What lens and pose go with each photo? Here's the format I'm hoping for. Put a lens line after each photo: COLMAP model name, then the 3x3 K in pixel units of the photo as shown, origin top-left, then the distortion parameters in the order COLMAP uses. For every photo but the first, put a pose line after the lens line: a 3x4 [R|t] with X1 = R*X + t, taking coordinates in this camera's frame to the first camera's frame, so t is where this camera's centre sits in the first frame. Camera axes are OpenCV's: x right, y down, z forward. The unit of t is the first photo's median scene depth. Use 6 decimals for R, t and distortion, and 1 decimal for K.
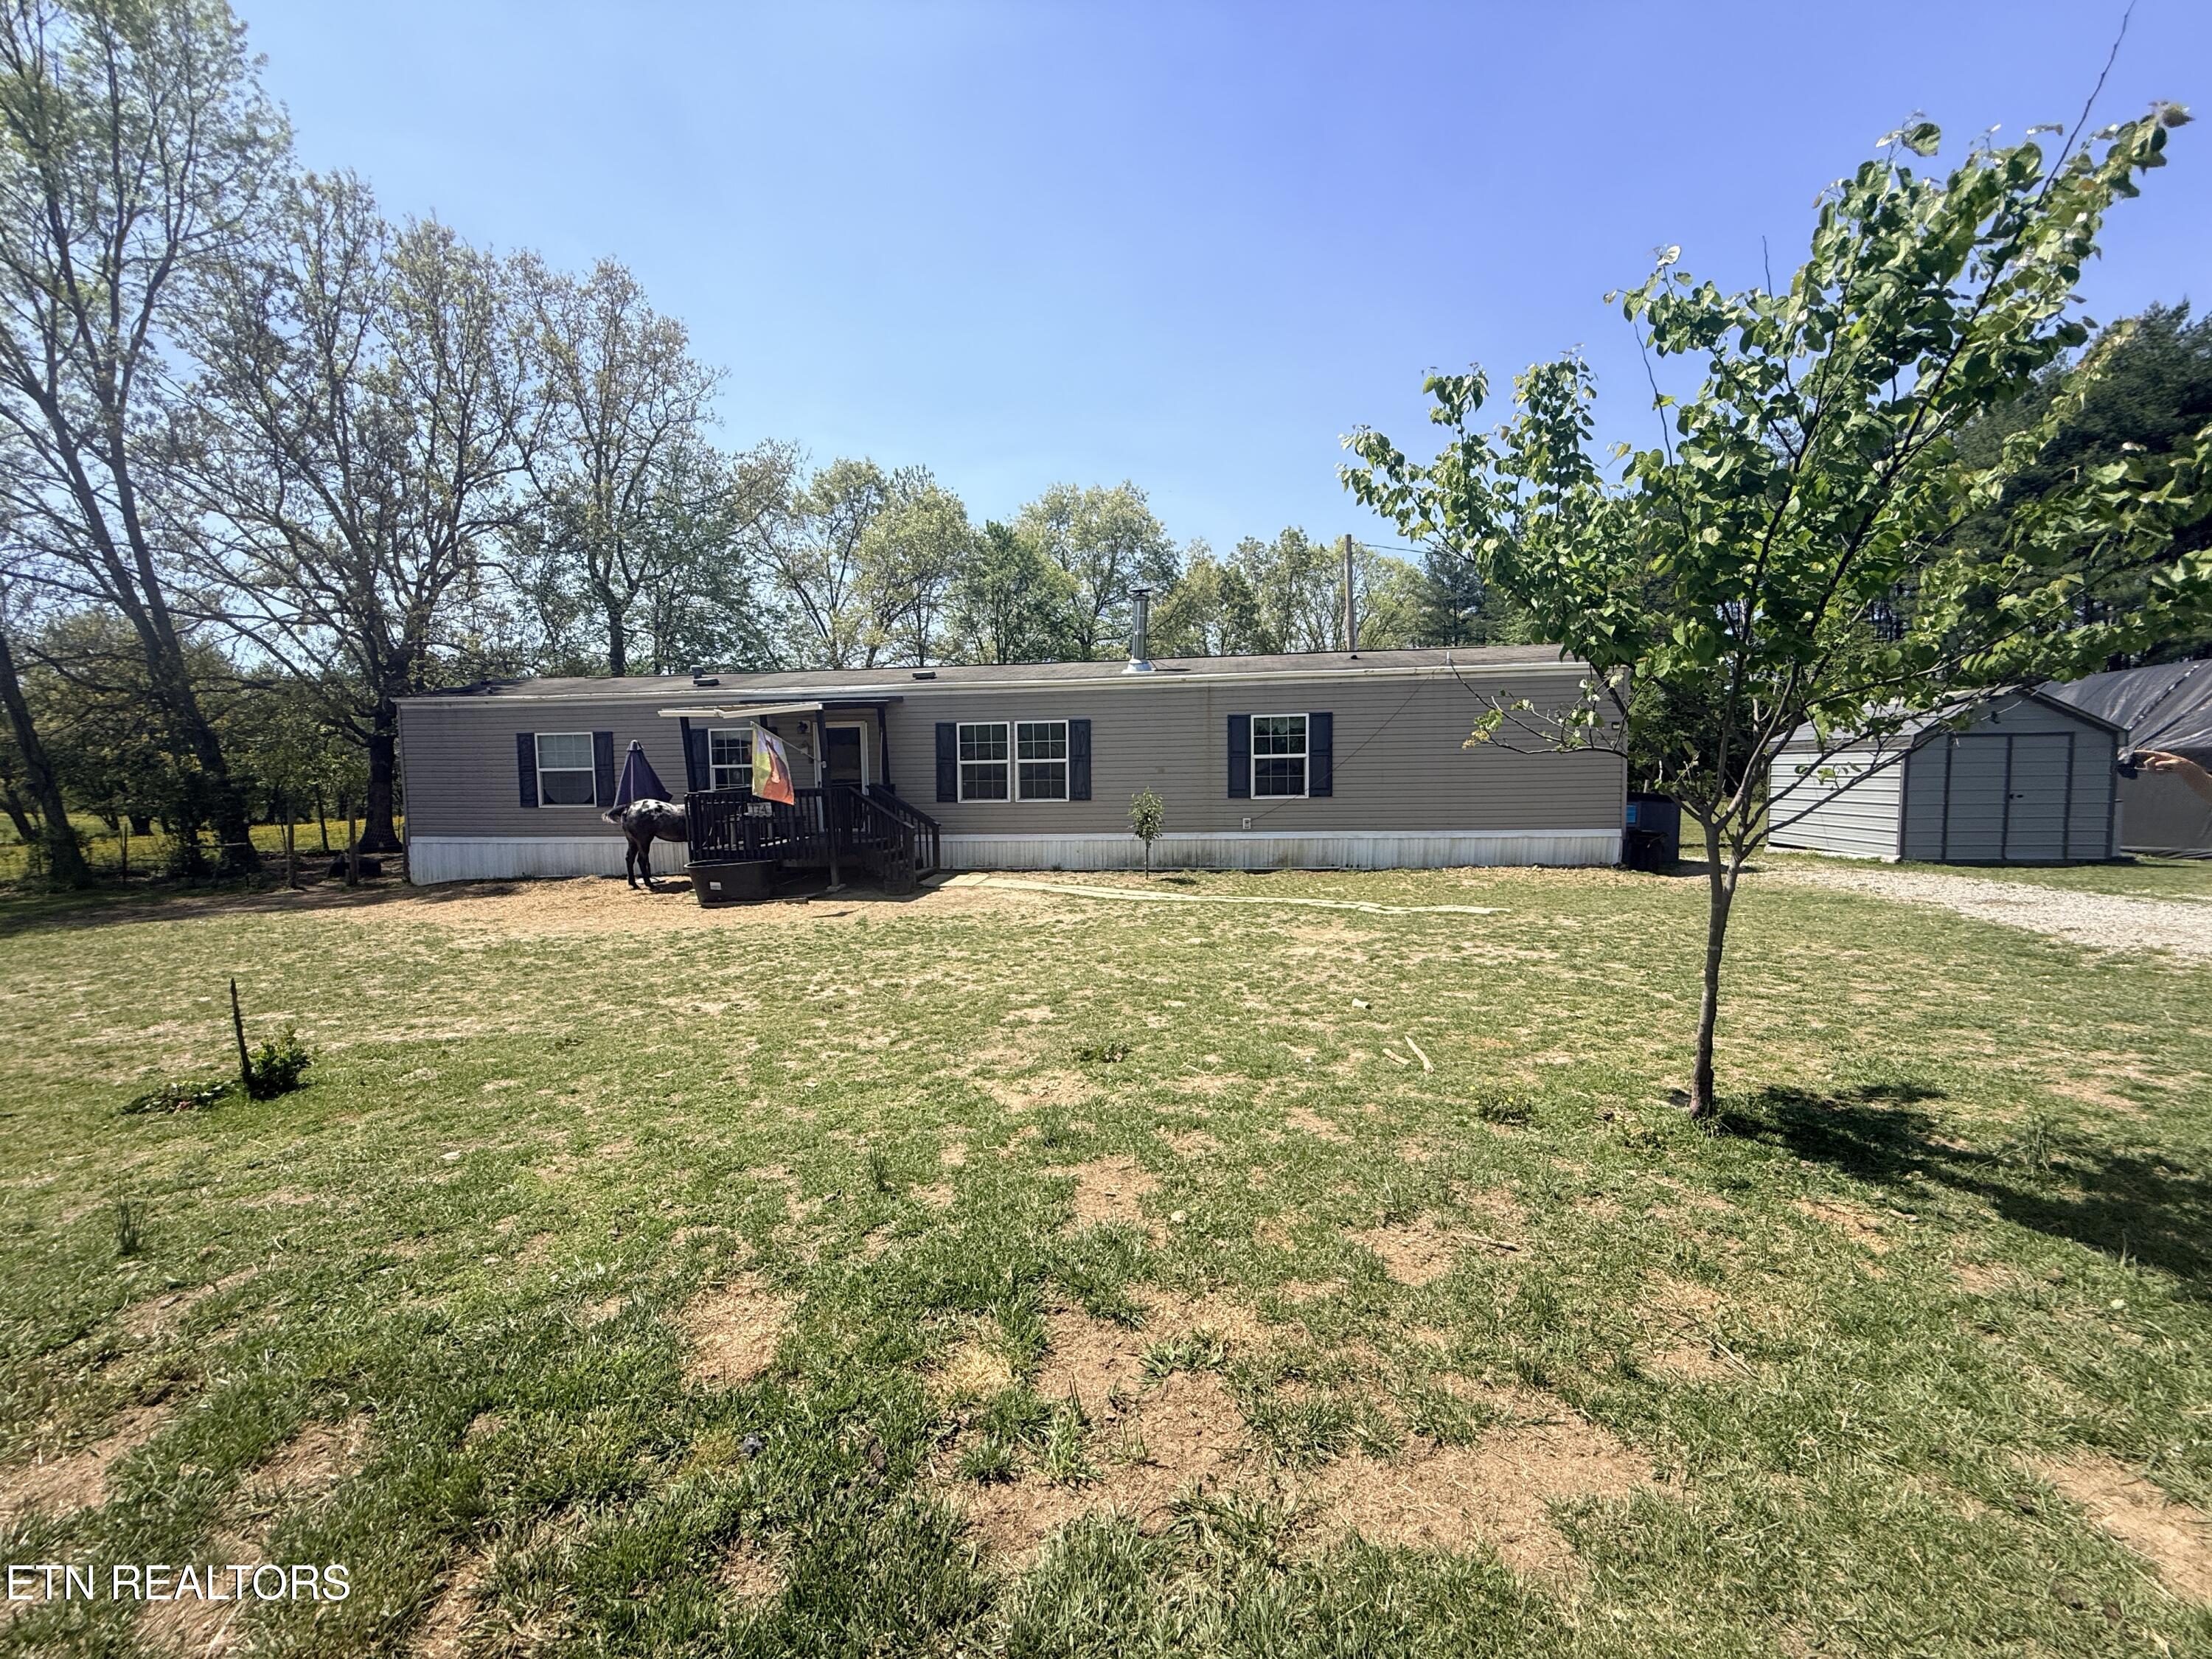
lens RADIAL K [[884.0, 0, 1101.9], [0, 884.0, 833.0], [0, 0, 1]] dist [-0.001354, 0.000604]
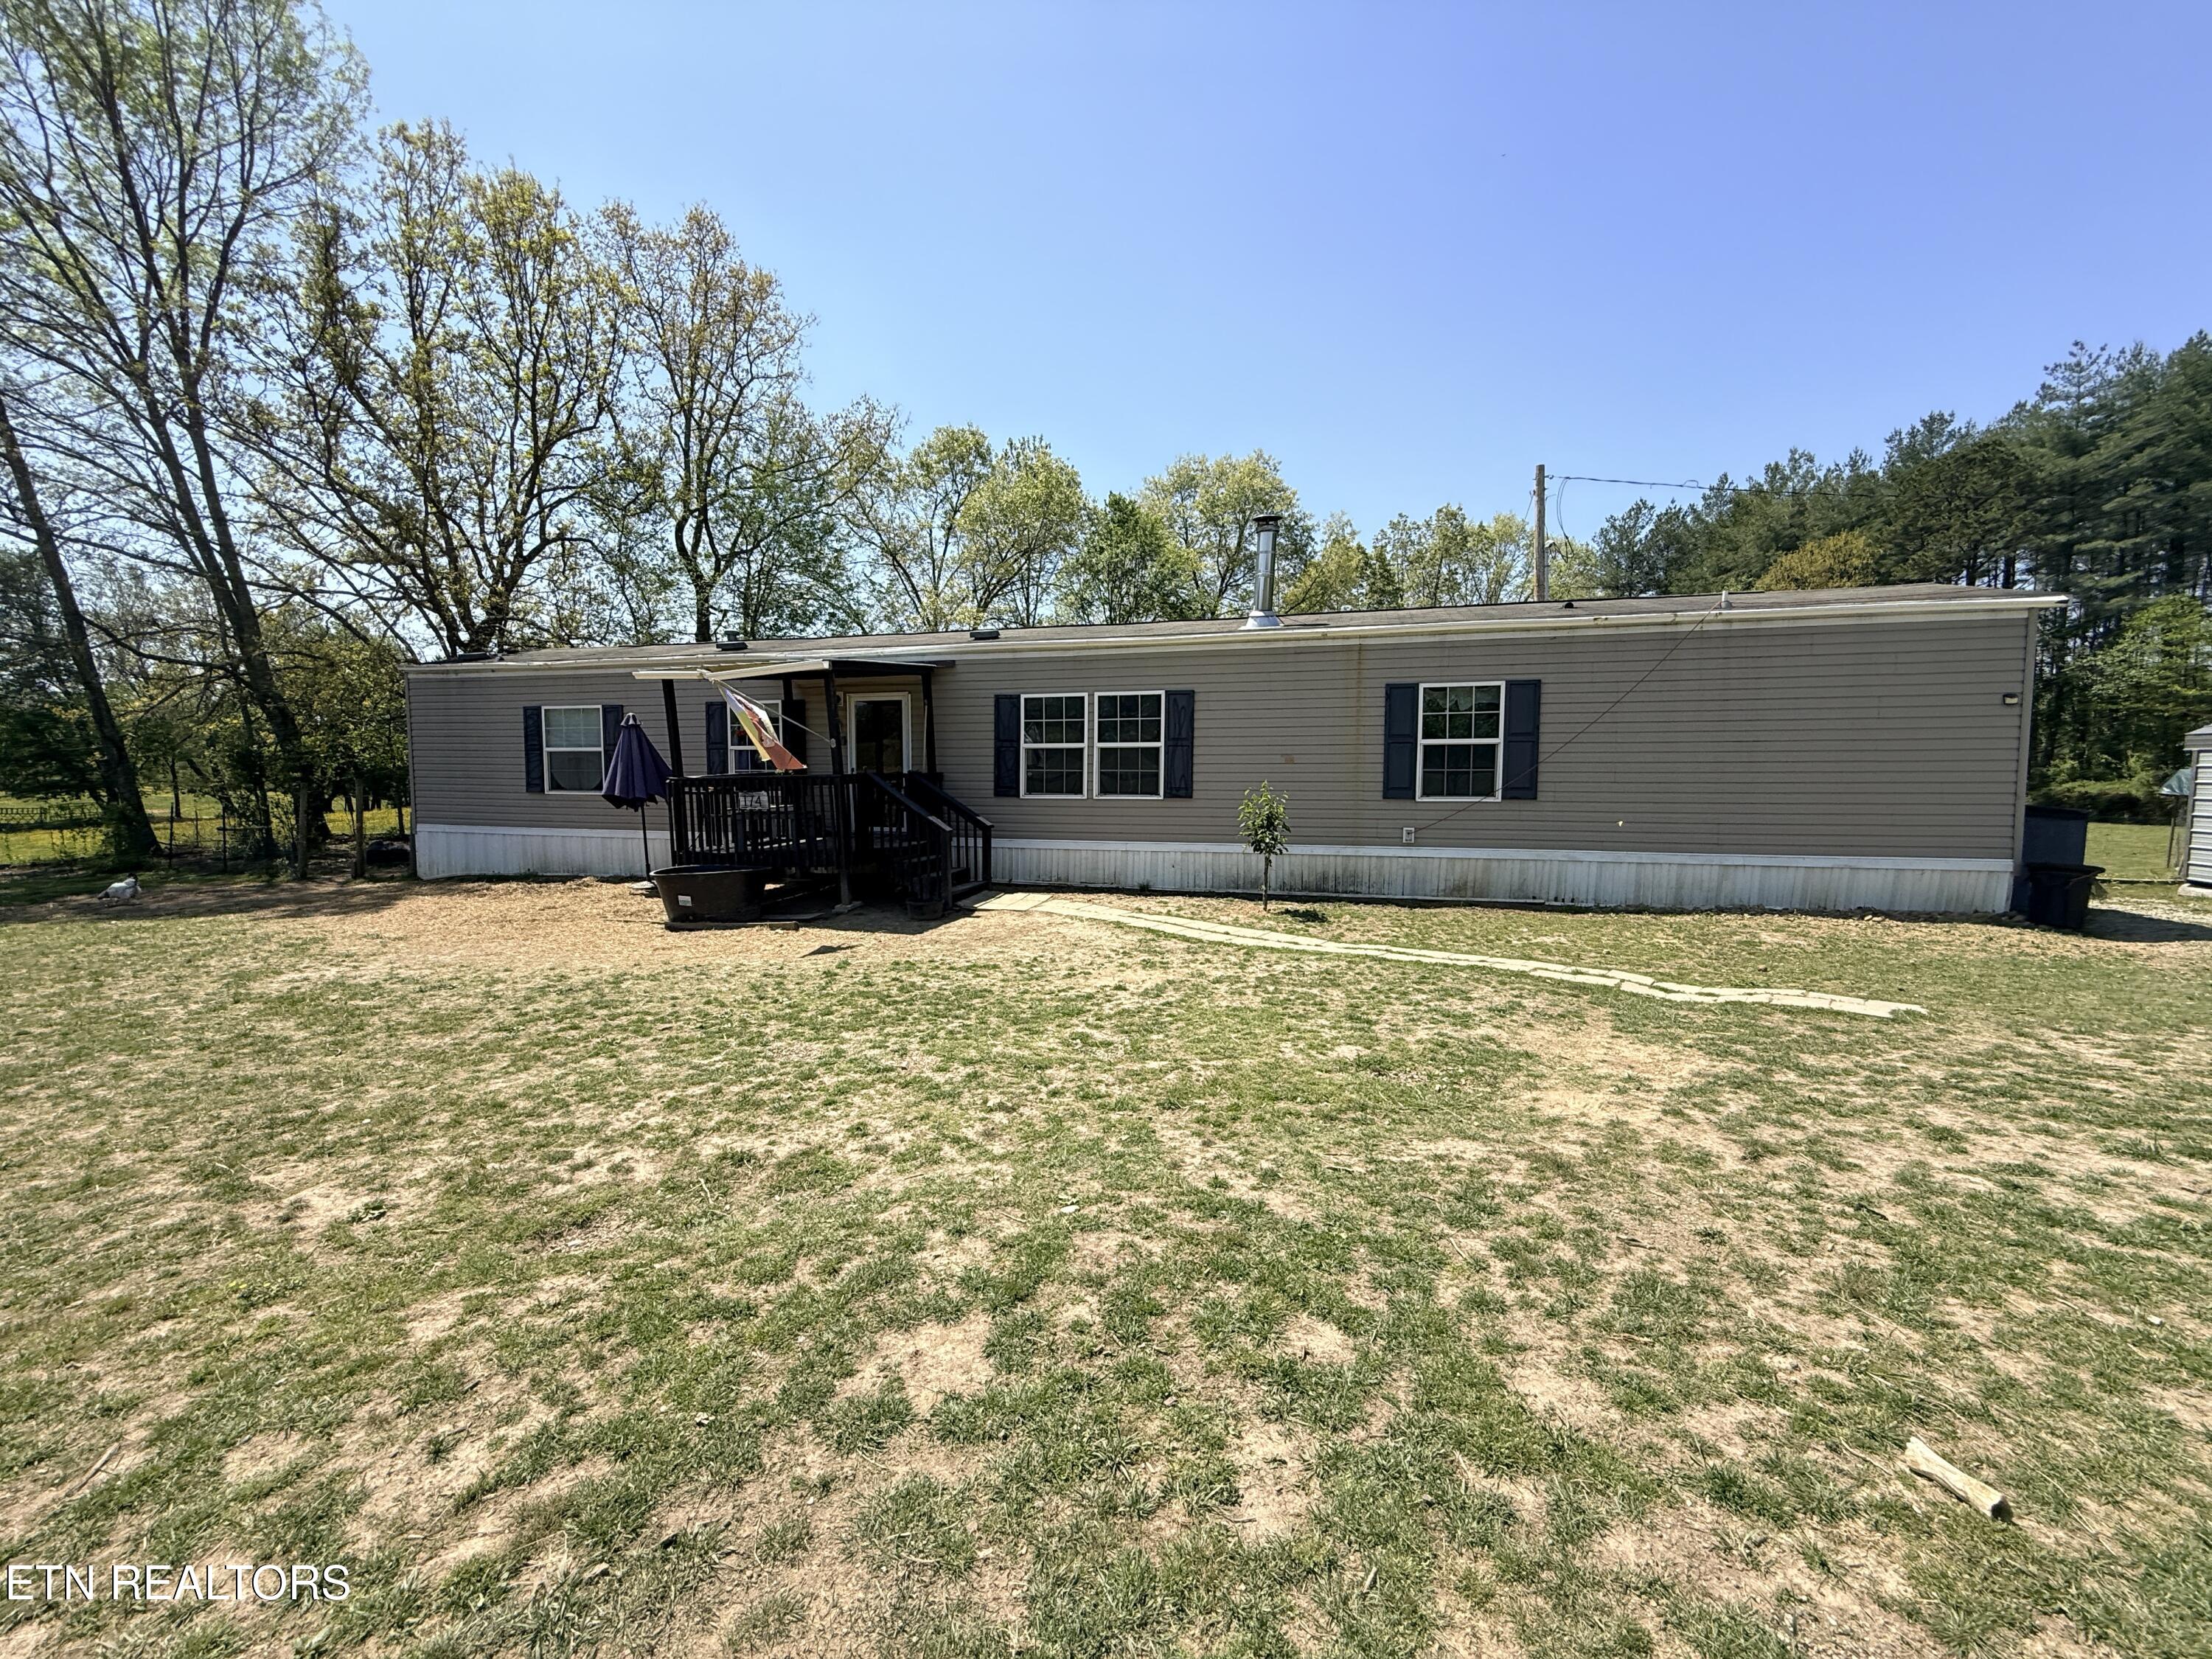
lens RADIAL K [[884.0, 0, 1102.8], [0, 884.0, 829.9], [0, 0, 1]] dist [-0.001354, 0.000604]
pose [[0.990368, 0.025616, -0.136066, 0.016551], [-0.025840, 0.999666, 0.000120, -0.009250], [0.136024, 0.003397, 0.990700, 0.277055]]
